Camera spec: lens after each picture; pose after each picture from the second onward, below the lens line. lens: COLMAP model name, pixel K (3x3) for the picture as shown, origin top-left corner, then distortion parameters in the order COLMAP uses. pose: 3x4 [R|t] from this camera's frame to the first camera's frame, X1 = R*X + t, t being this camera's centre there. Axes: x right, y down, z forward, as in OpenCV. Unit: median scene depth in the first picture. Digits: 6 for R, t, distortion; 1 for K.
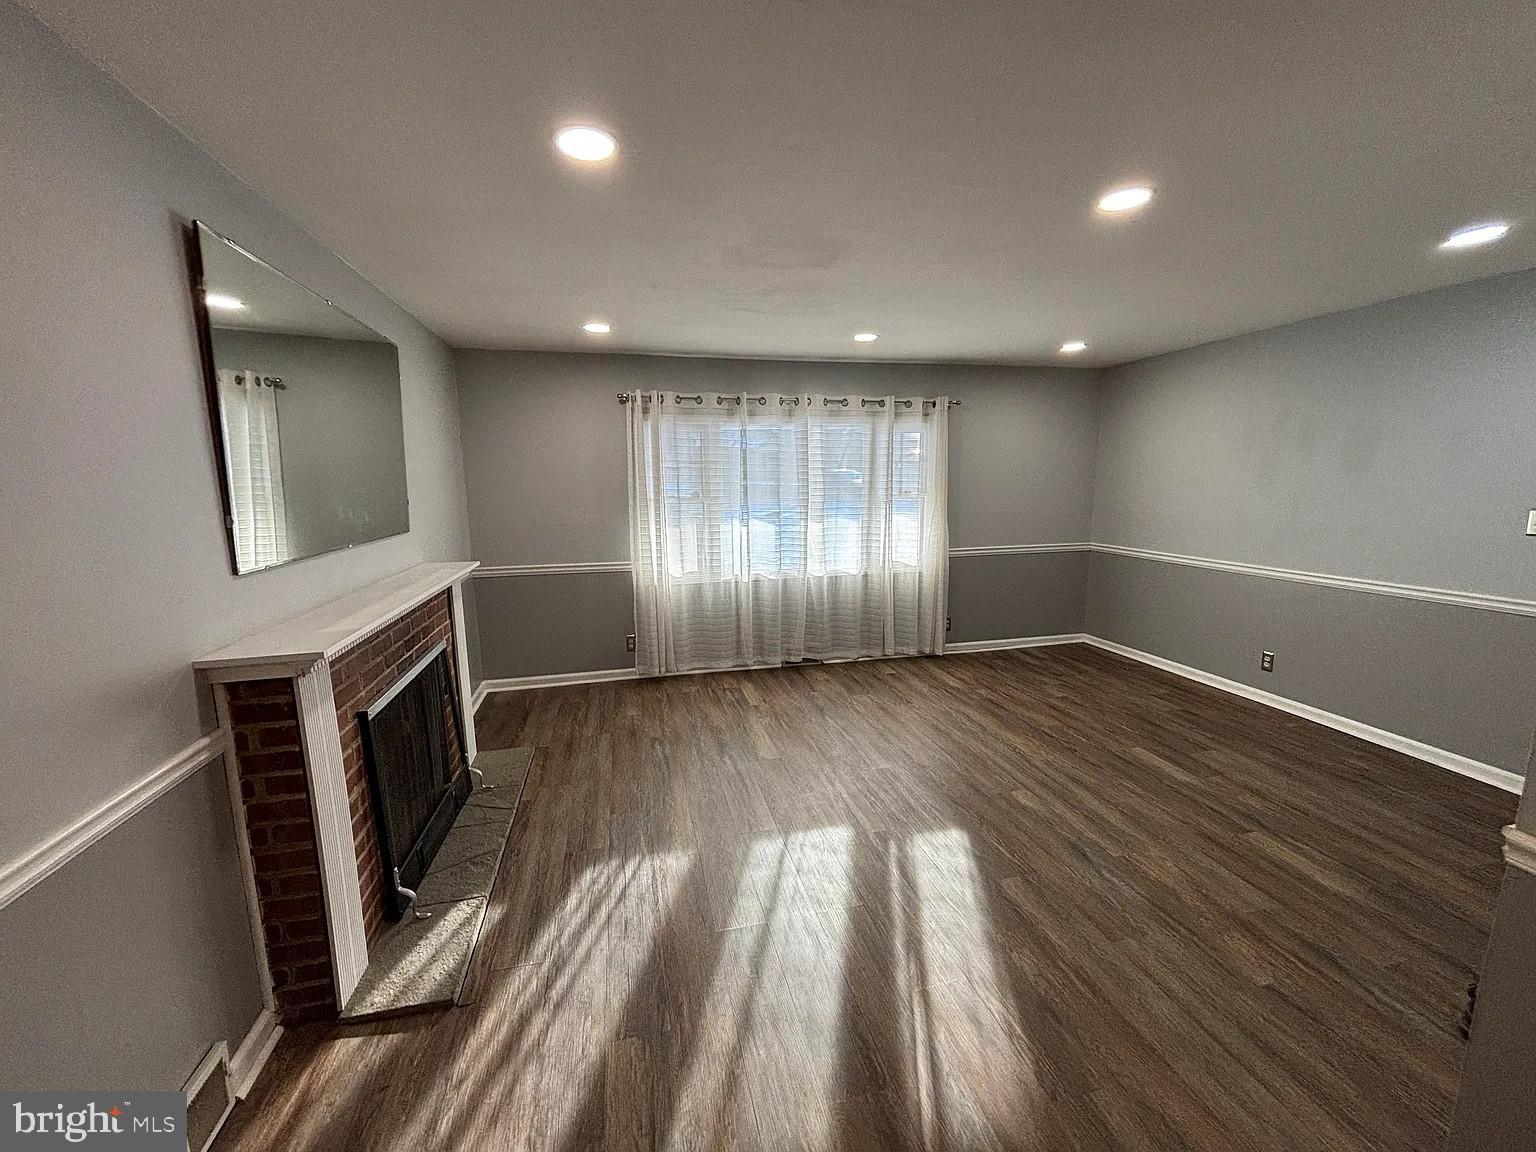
lens RADIAL K [[616.4, 0, 764.0], [0, 616.4, 579.3], [0, 0, 1]] dist [0.001463, -0.004453]
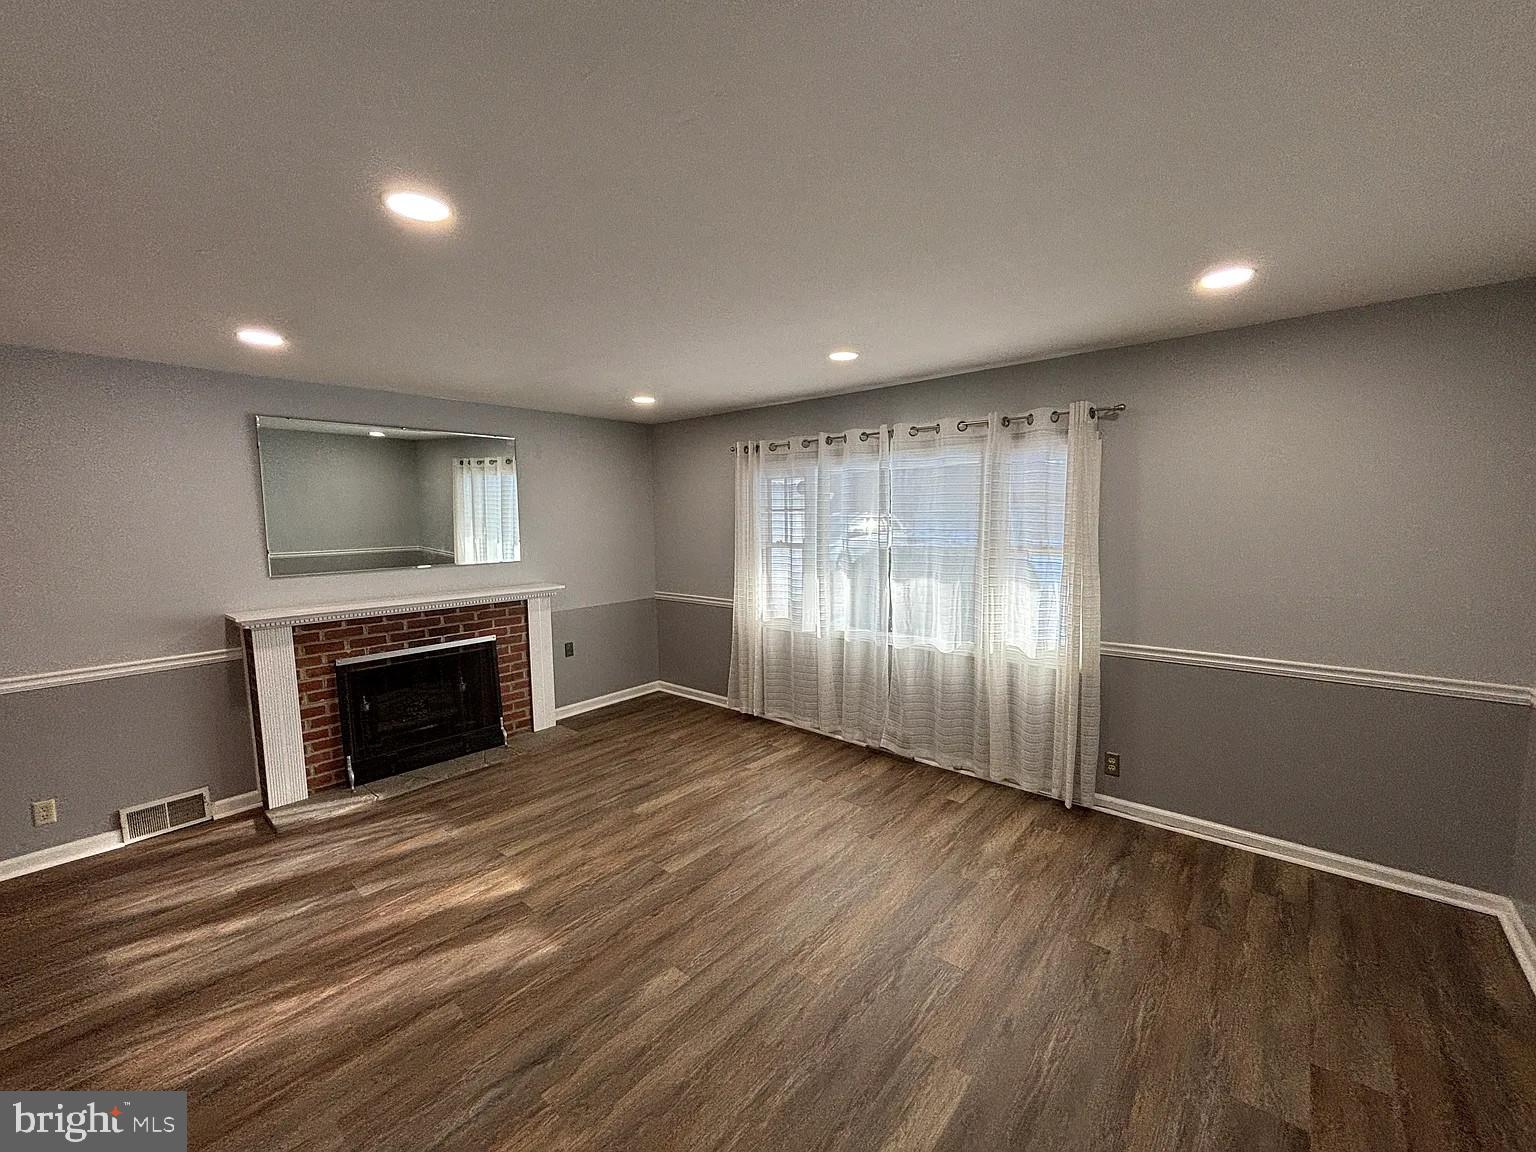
lens RADIAL K [[616.4, 0, 764.0], [0, 616.4, 579.3], [0, 0, 1]] dist [0.001463, -0.004453]
pose [[0.587060, 0.088950, -0.804642, 0.653835], [-0.121270, 0.992393, 0.021227, -0.092630], [0.800408, 0.085118, 0.593381, 0.393721]]
